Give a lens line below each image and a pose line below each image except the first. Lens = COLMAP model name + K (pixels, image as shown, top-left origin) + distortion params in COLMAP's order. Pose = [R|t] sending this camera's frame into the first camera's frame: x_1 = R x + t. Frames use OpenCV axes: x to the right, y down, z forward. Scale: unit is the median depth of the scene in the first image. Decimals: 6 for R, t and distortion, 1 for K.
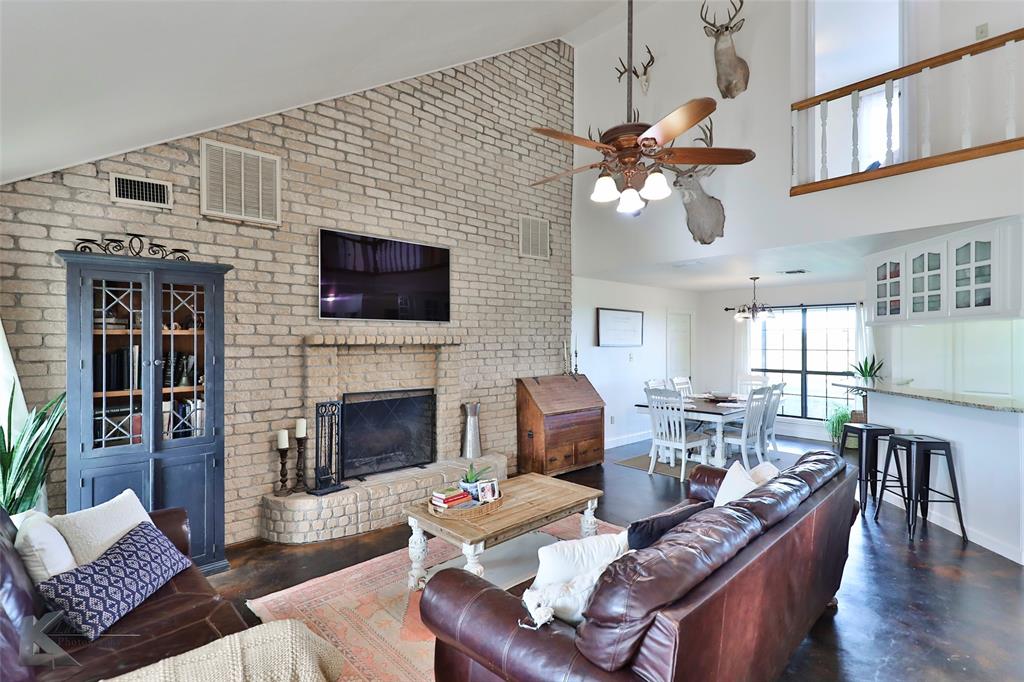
lens RADIAL K [[491.2, 0, 496.9], [0, 491.2, 345.2], [0, 0, 1]] dist [0.023913, -0.009371]
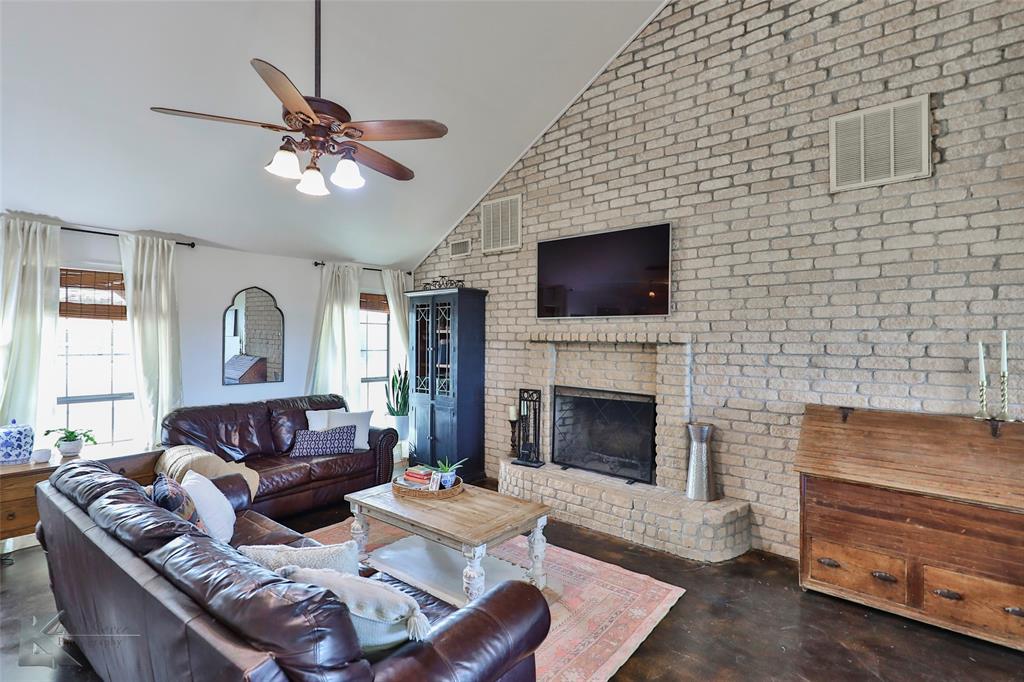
lens RADIAL K [[491.2, 0, 496.9], [0, 491.2, 345.2], [0, 0, 1]] dist [0.023913, -0.009371]
pose [[0.129623, 0.018543, -0.991390, 0.720289], [-0.016796, 0.999723, 0.016503, -0.007646], [0.991421, 0.014512, 0.129898, 0.680682]]
